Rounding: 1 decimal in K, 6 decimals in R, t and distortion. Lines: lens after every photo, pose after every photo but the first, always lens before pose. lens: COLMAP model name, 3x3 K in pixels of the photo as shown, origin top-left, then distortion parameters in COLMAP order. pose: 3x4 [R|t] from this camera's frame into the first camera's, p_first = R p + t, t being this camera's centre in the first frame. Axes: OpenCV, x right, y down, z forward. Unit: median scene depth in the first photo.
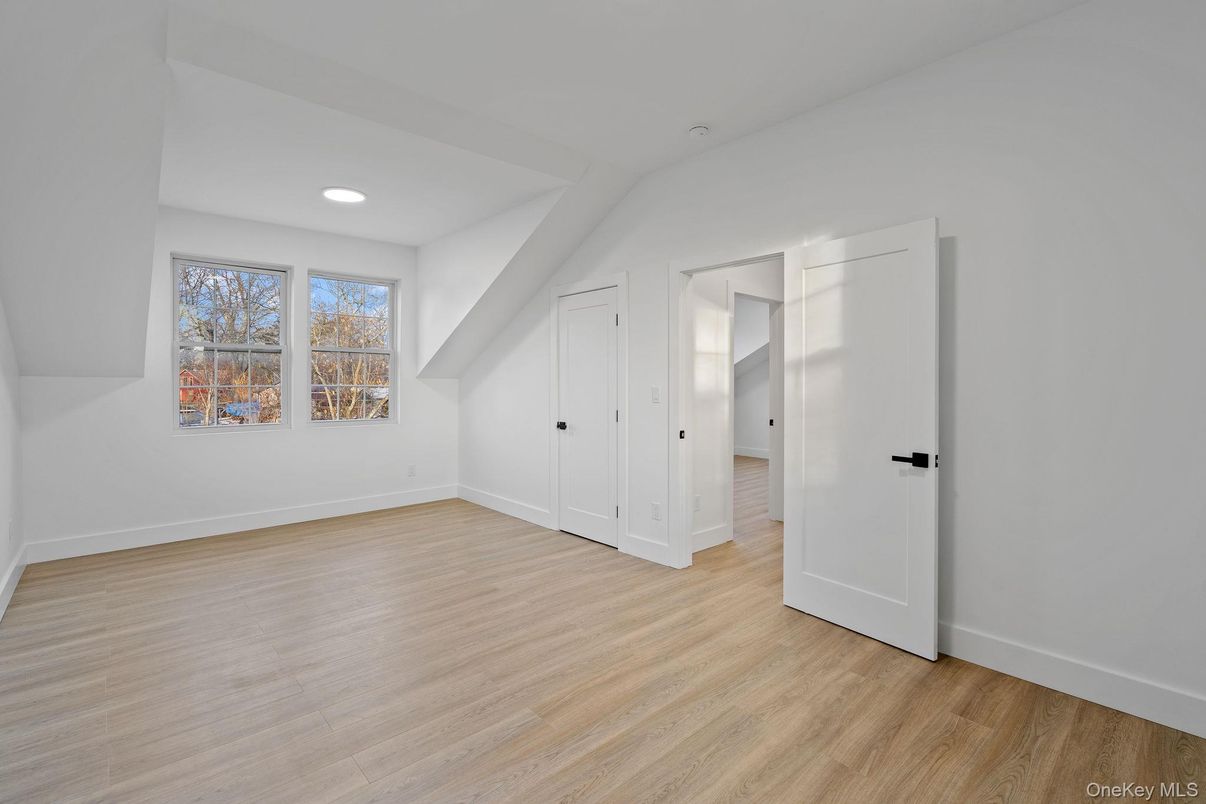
lens RADIAL K [[545.7, 0, 597.9], [0, 545.7, 394.9], [0, 0, 1]] dist [-0.001256, 0.000295]
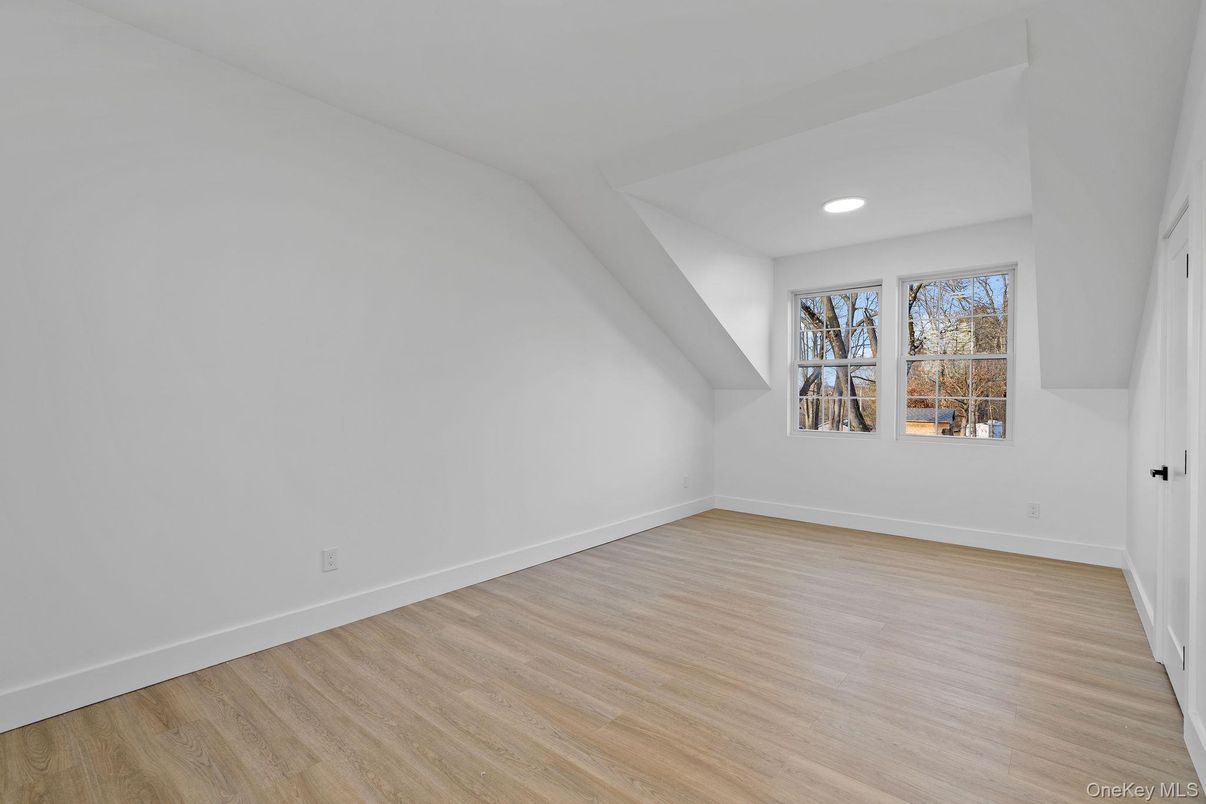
lens RADIAL K [[545.7, 0, 597.9], [0, 545.7, 394.9], [0, 0, 1]] dist [-0.001256, 0.000295]
pose [[0.139287, 0.002110, -0.990250, 0.580390], [-0.024837, 0.999691, -0.001364, -0.008969], [0.989941, 0.024785, 0.139296, 0.530658]]
